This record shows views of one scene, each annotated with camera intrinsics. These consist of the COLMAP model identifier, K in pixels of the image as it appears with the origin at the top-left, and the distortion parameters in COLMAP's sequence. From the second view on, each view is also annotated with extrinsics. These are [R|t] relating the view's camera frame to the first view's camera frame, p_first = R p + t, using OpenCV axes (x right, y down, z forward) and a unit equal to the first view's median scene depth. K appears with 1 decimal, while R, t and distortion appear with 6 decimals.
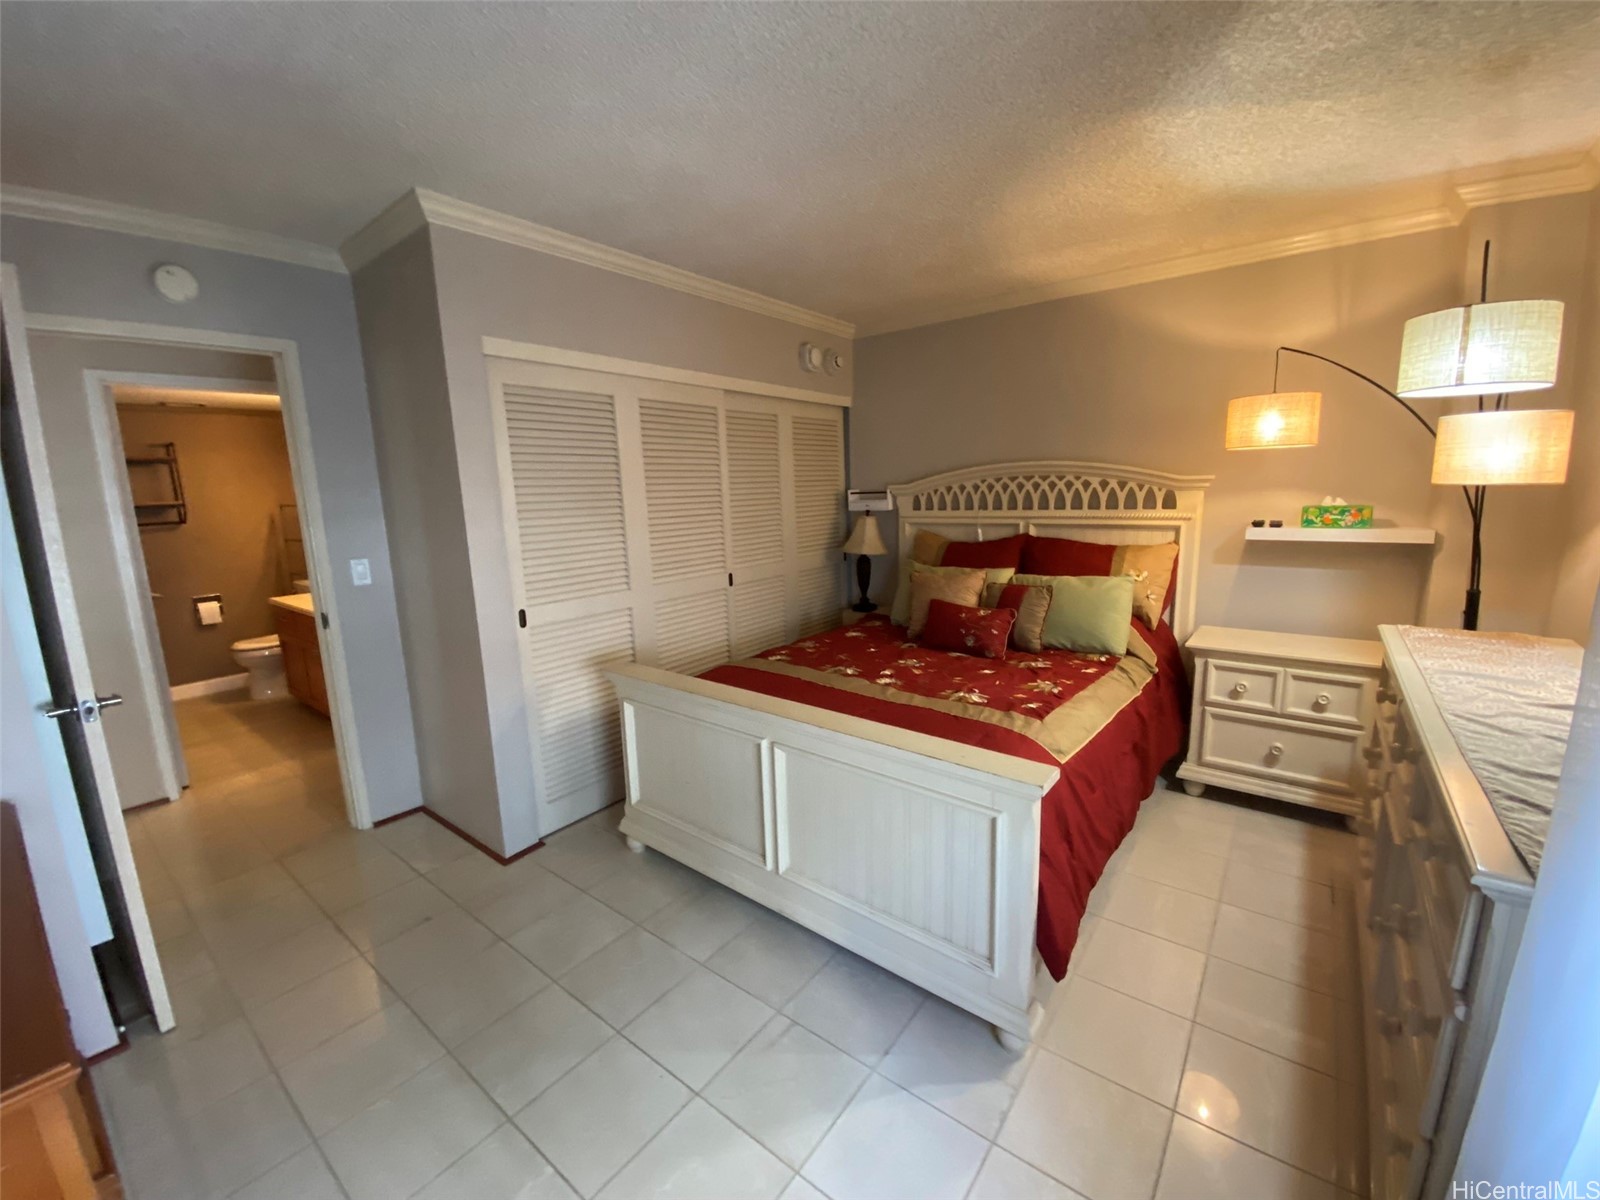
lens RADIAL K [[652.4, 0, 803.2], [0, 652.4, 596.6], [0, 0, 1]] dist [-0.003909, -0.001161]
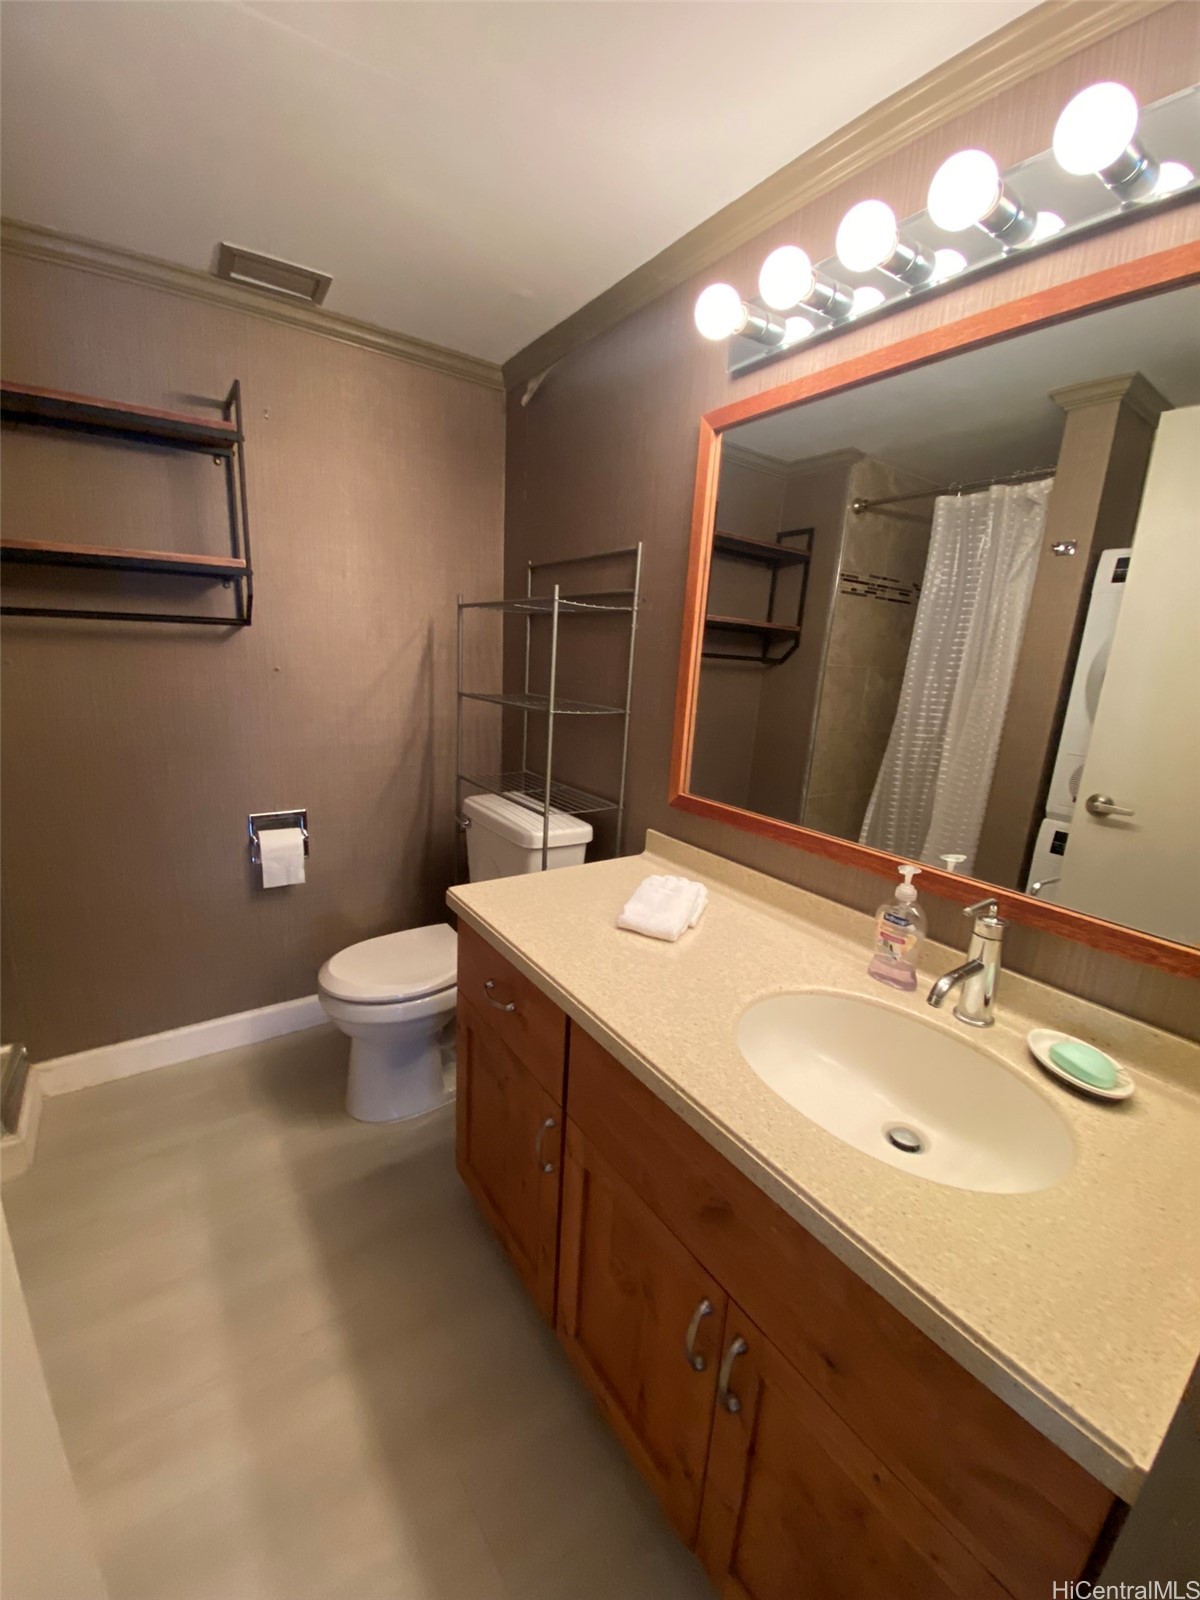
lens RADIAL K [[652.4, 0, 597.6], [0, 652.4, 804.0], [0, 0, 1]] dist [-0.003909, -0.001161]
pose [[0.954899, 0.145758, -0.258695, -0.632556], [-0.127473, 0.988090, 0.086195, -0.067318], [0.268177, -0.049331, 0.962106, 0.671686]]
